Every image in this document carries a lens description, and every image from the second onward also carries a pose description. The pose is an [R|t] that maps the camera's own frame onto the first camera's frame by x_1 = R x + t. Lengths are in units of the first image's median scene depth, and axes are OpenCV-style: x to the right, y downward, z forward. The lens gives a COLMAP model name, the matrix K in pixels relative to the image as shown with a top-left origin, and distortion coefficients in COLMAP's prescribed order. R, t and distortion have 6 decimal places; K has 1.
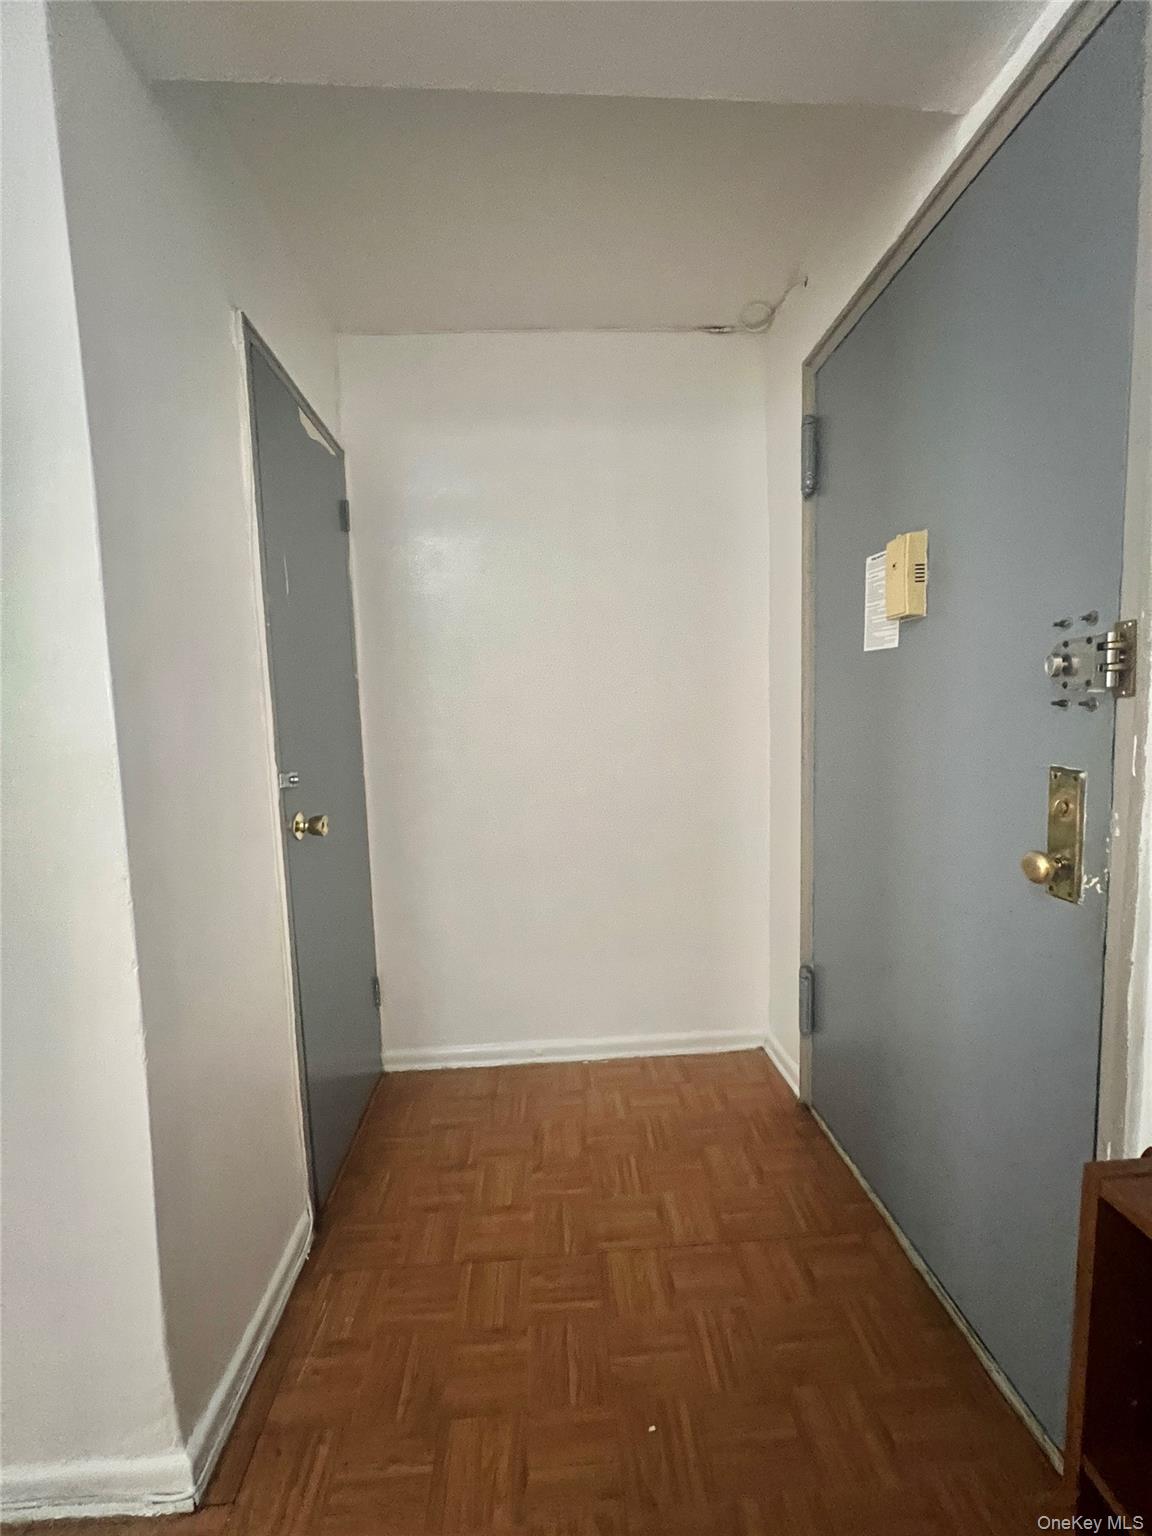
lens RADIAL K [[615.7, 0, 577.8], [0, 615.7, 769.0], [0, 0, 1]] dist [-0.002018, 0.001658]
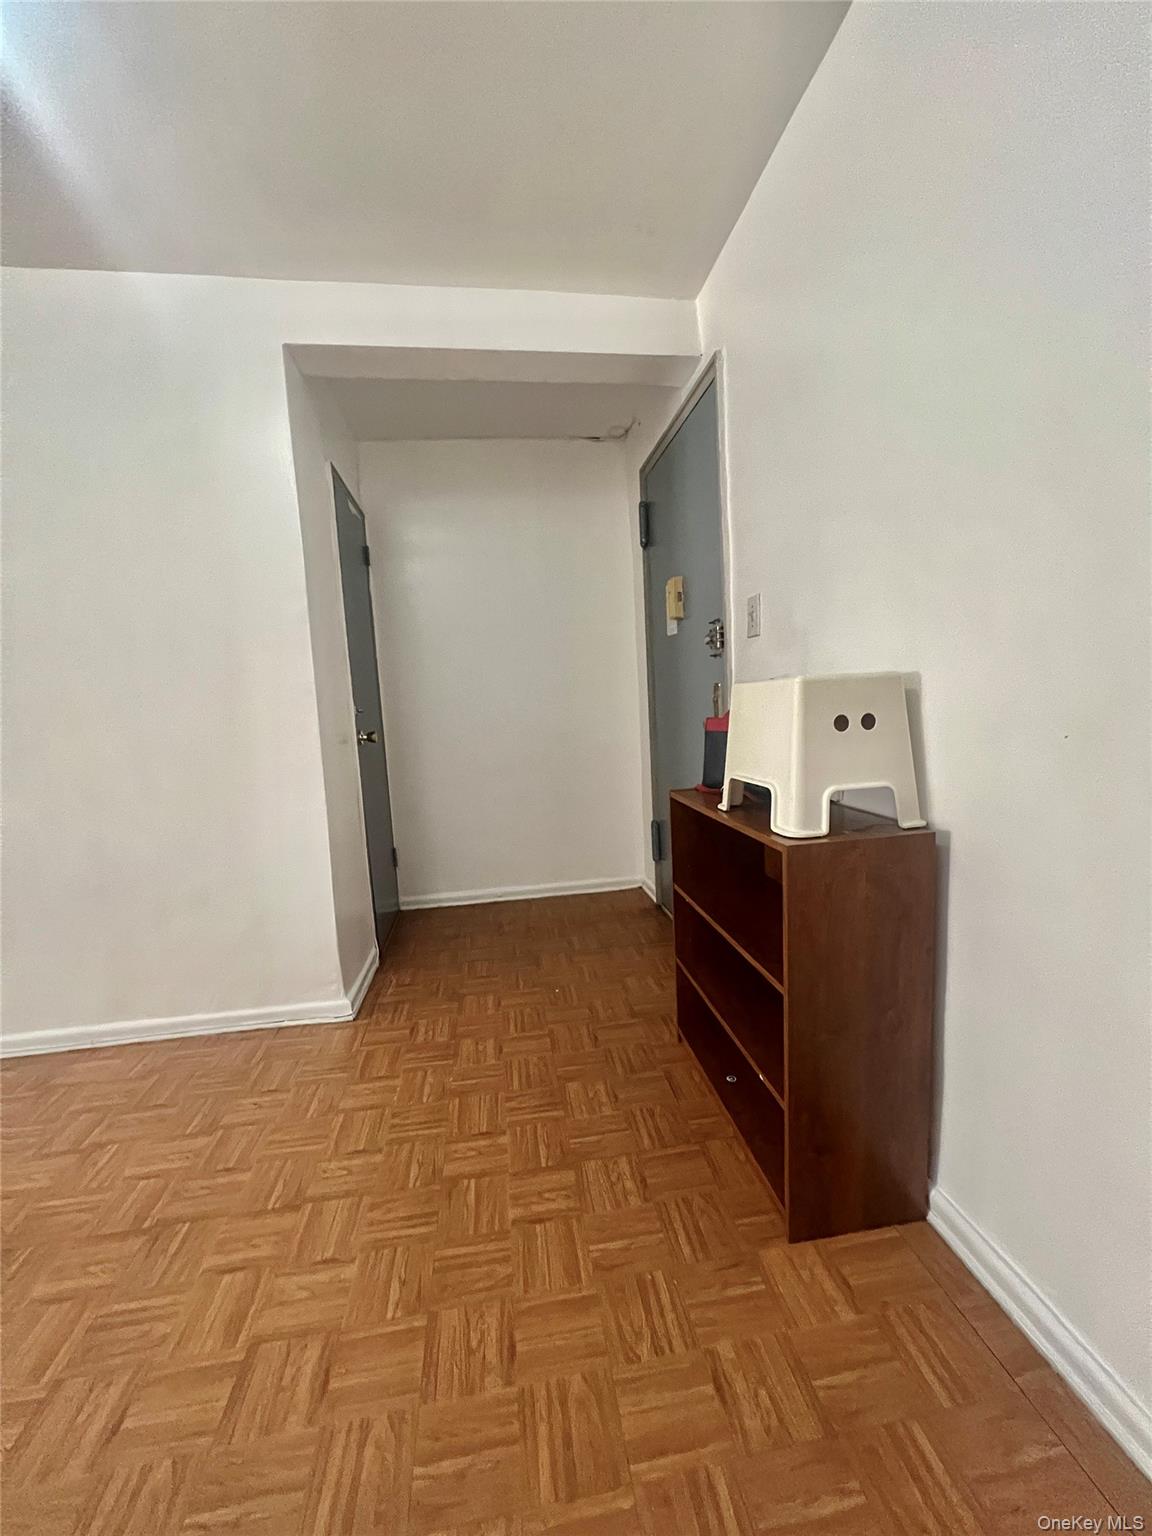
lens RADIAL K [[615.7, 0, 573.9], [0, 615.7, 766.2], [0, 0, 1]] dist [-0.002018, 0.001658]
pose [[0.996885, -0.031093, 0.072483, 0.029792], [0.030121, 0.999442, 0.014452, 0.153330], [-0.072892, -0.012224, 0.997265, -0.767091]]
